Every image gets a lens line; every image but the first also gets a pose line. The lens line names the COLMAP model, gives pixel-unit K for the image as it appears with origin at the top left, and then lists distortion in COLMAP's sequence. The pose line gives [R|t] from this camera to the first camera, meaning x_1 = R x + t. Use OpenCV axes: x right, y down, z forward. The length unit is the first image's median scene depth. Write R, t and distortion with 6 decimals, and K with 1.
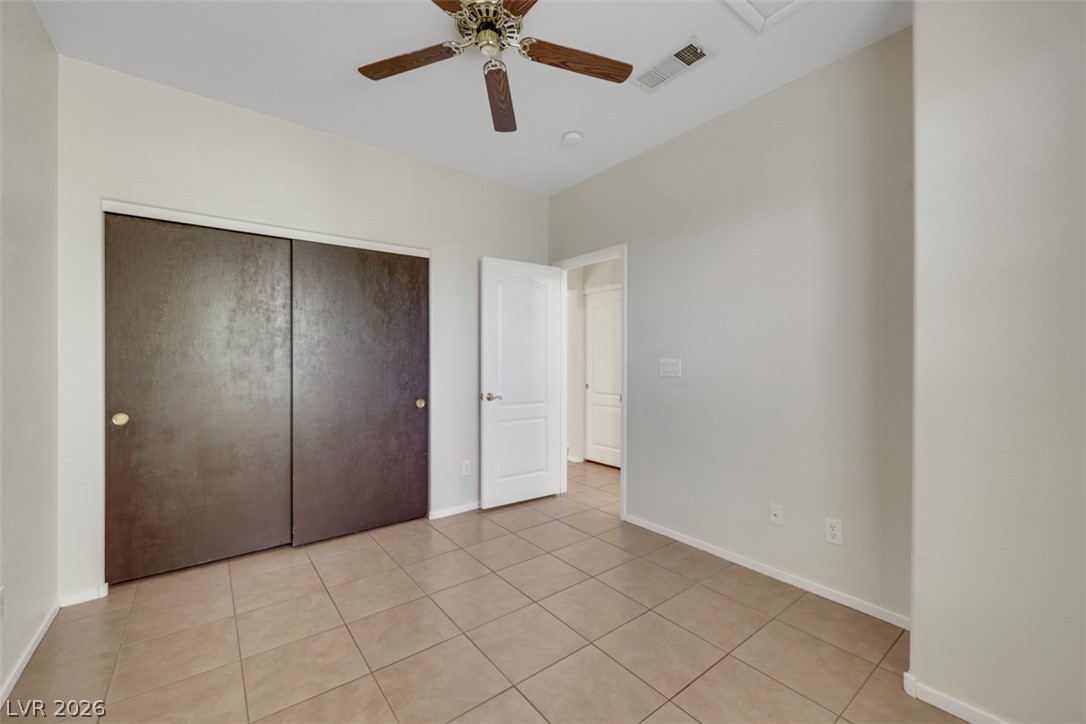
lens RADIAL K [[441.0, 0, 544.9], [0, 441.0, 362.8], [0, 0, 1]] dist [-0.003256, 0.000696]
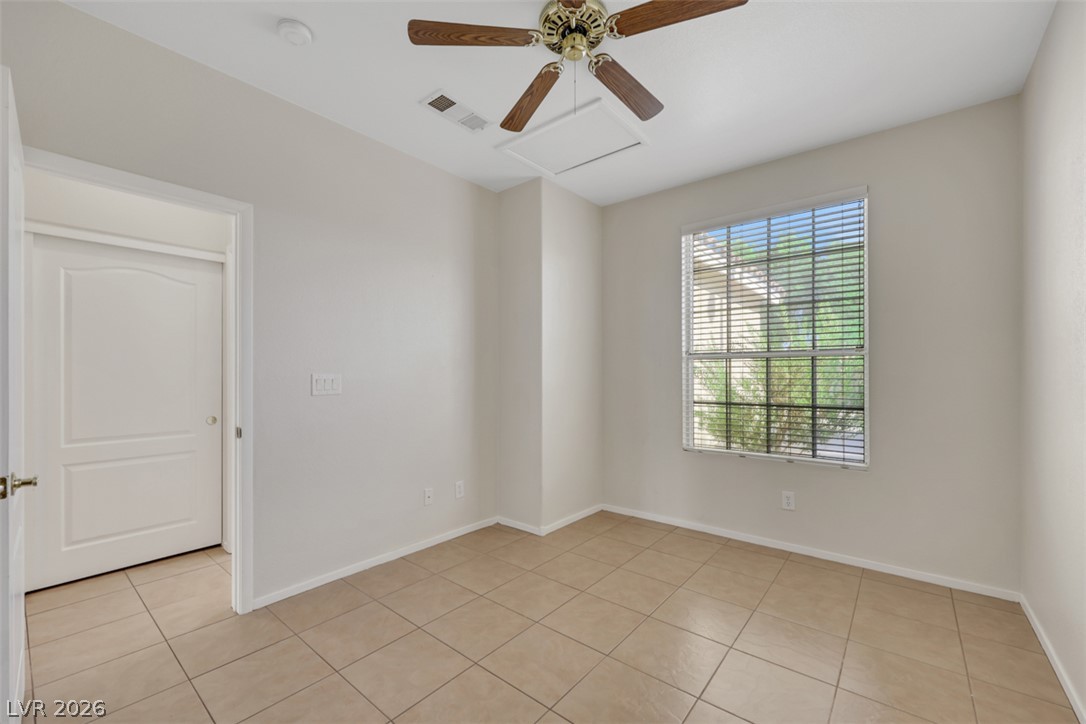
lens RADIAL K [[441.0, 0, 540.9], [0, 441.0, 377.6], [0, 0, 1]] dist [-0.003256, 0.000696]
pose [[-0.243058, -0.001915, 0.970010, -0.790182], [0.002003, 0.999995, 0.002476, -0.003271], [-0.970010, 0.002544, -0.243052, 0.989171]]
